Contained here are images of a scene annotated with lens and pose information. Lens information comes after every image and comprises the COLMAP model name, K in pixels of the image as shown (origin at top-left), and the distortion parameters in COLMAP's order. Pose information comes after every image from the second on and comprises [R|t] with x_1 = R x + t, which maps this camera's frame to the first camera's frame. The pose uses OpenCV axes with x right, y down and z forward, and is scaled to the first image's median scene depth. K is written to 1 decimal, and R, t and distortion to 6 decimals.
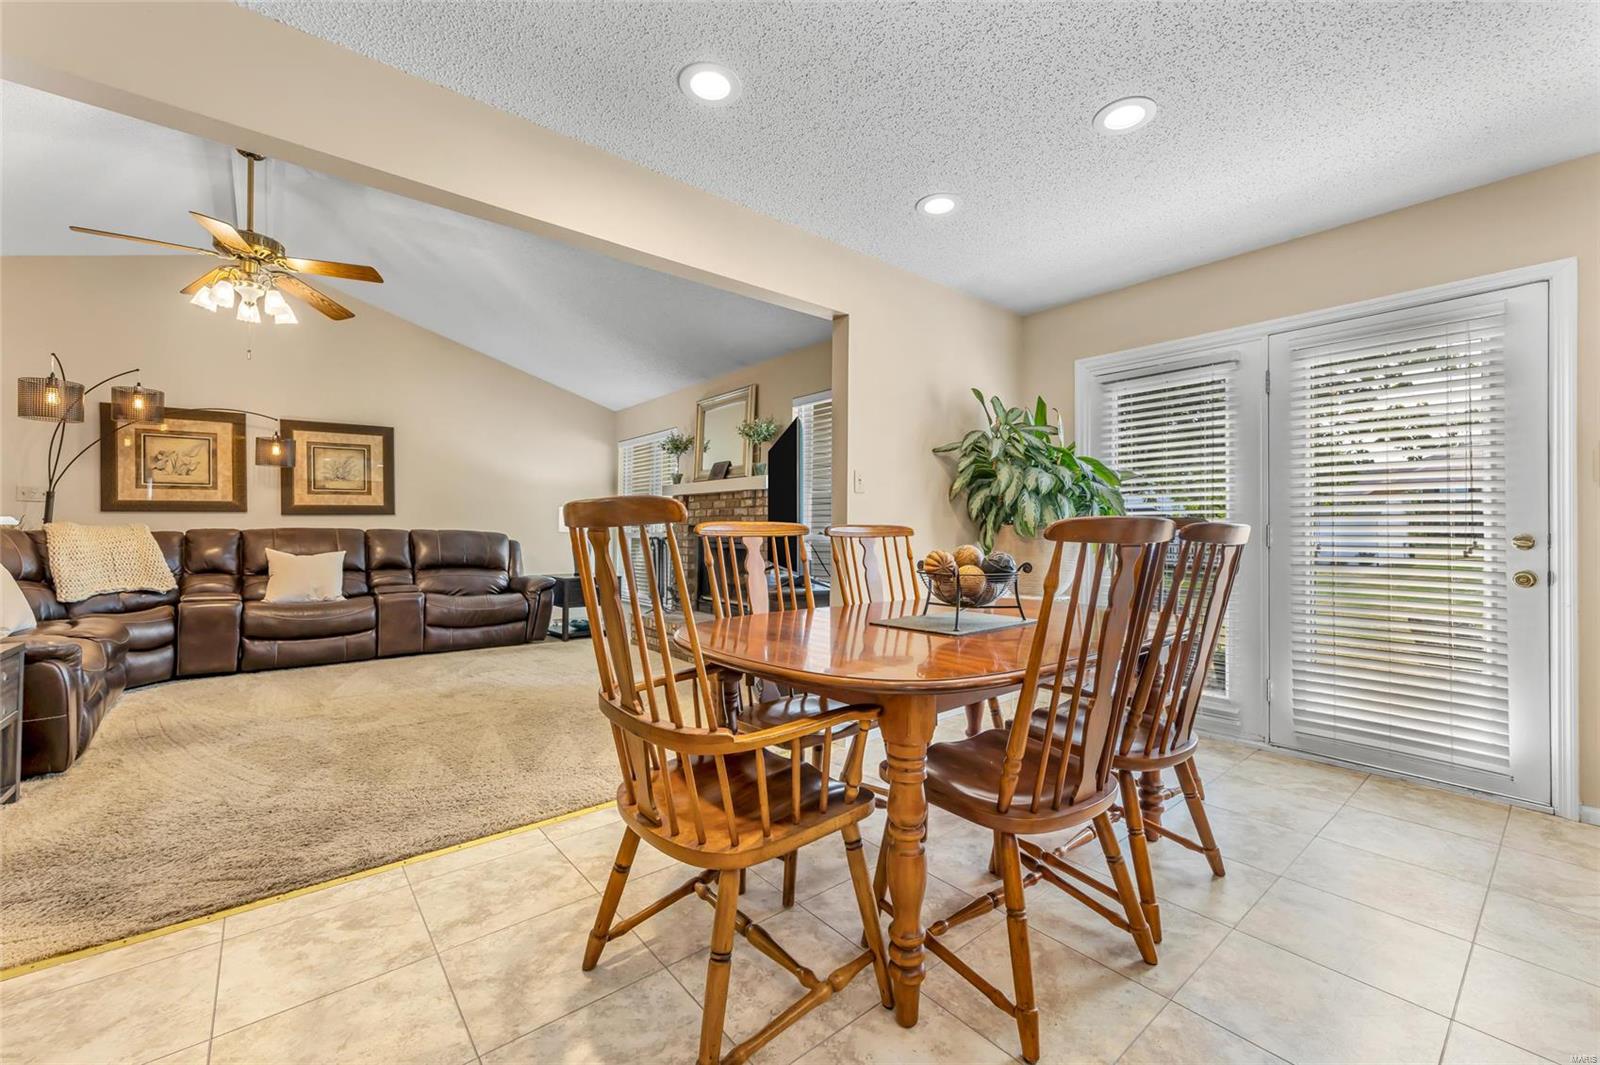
lens RADIAL K [[643.8, 0, 812.3], [0, 643.8, 524.0], [0, 0, 1]] dist [0.002862, -0.000098]
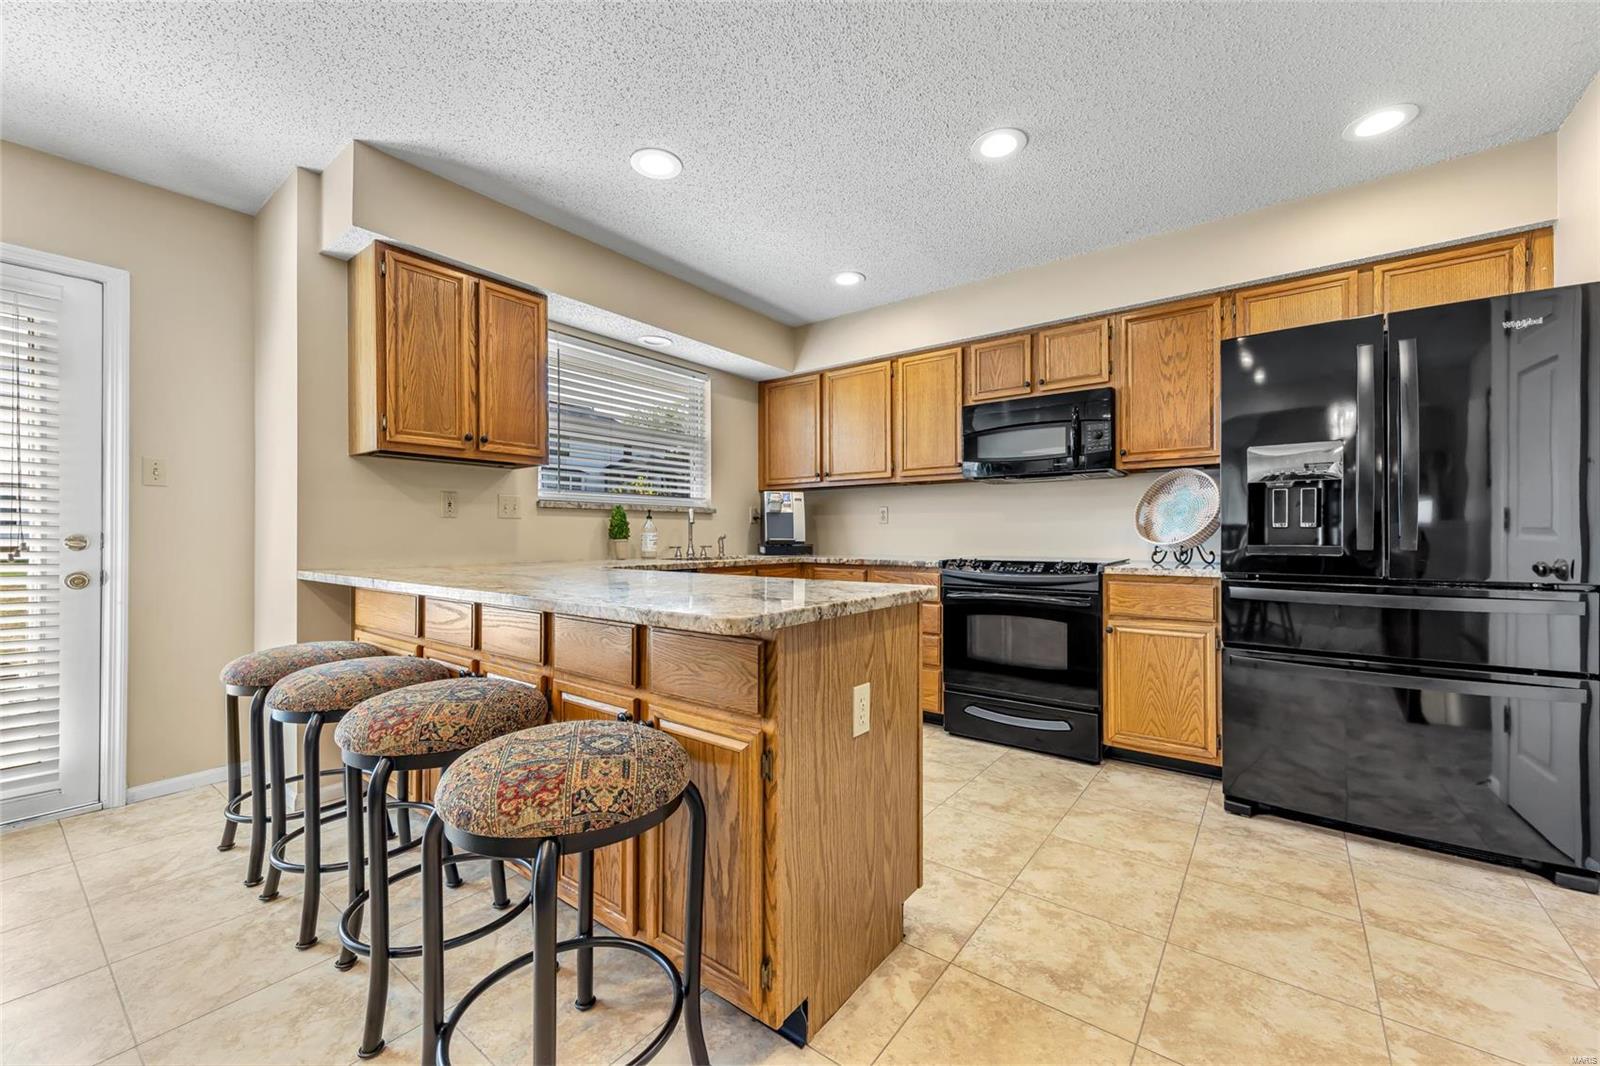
lens RADIAL K [[626.7, 0, 808.2], [0, 626.7, 532.9], [0, 0, 1]] dist [0.002122, 0.000138]
pose [[-0.226939, -0.002546, 0.973906, -0.032672], [-0.008959, 0.999960, 0.000526, 0.001528], [-0.973868, -0.008606, -0.226953, 0.066800]]
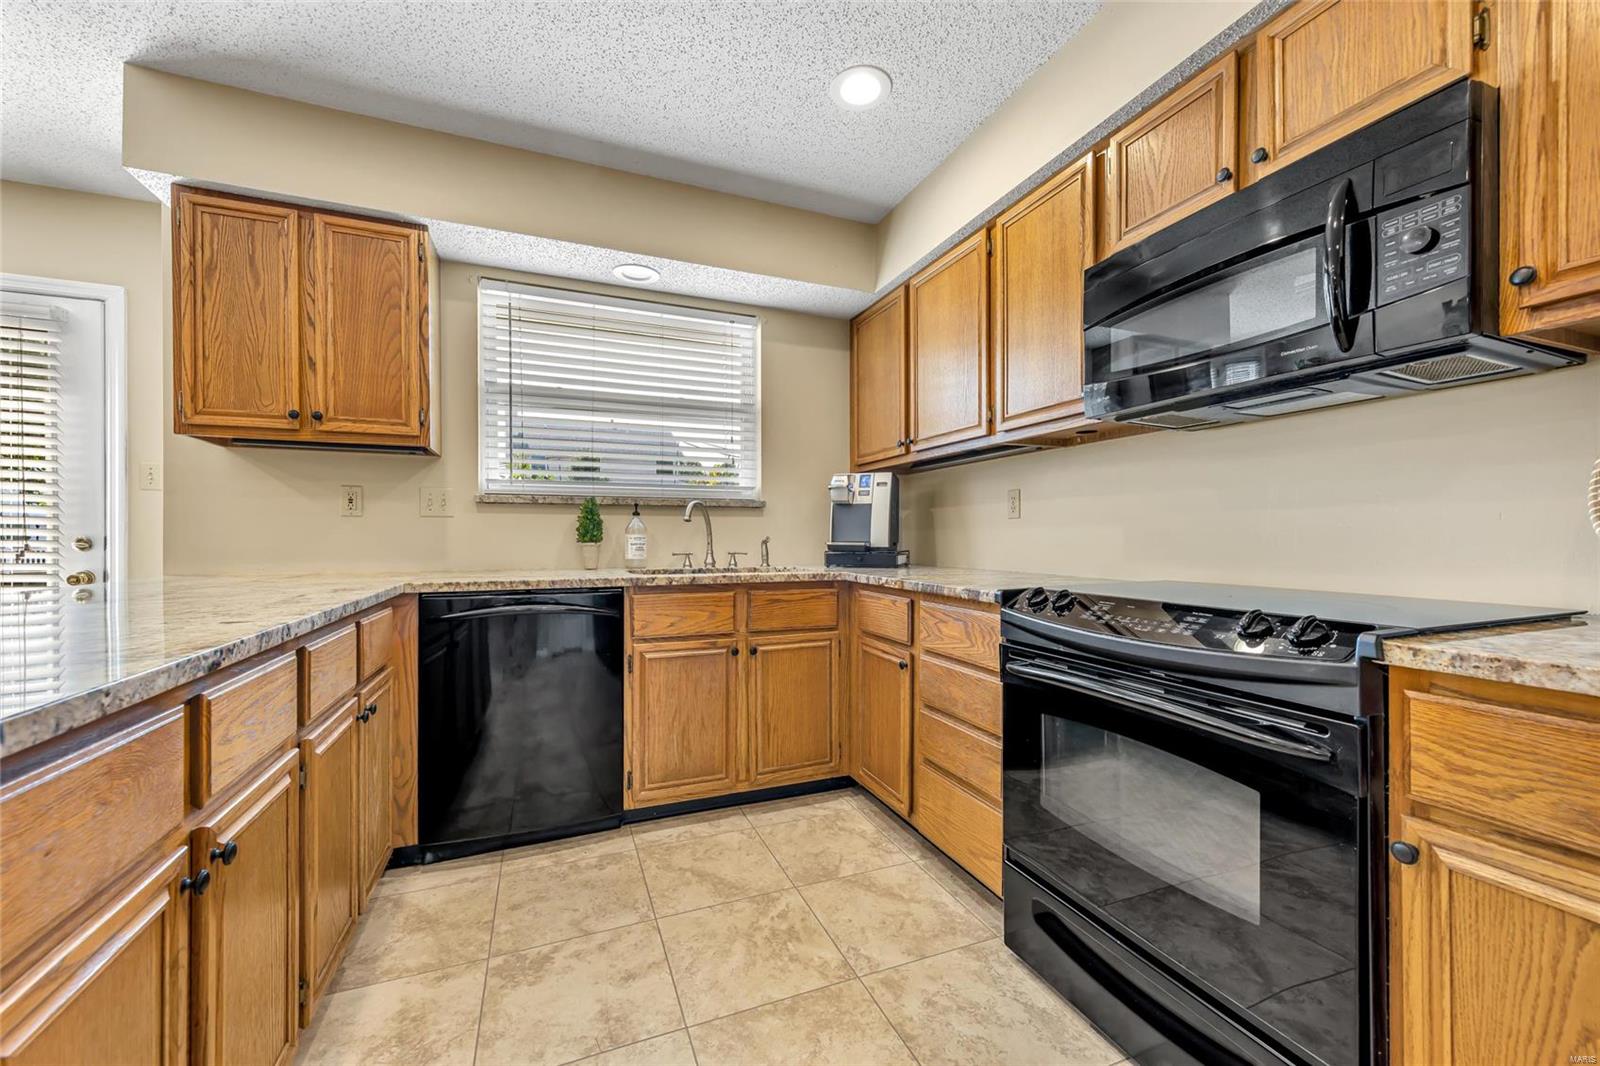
lens RADIAL K [[628.7, 0, 803.8], [0, 628.7, 538.6], [0, 0, 1]] dist [0.005665, -0.000088]
pose [[0.306407, -0.008084, 0.951866, 0.224601], [-0.006506, 0.999923, 0.010586, 0.000543], [-0.951878, -0.009437, 0.306331, -0.203818]]
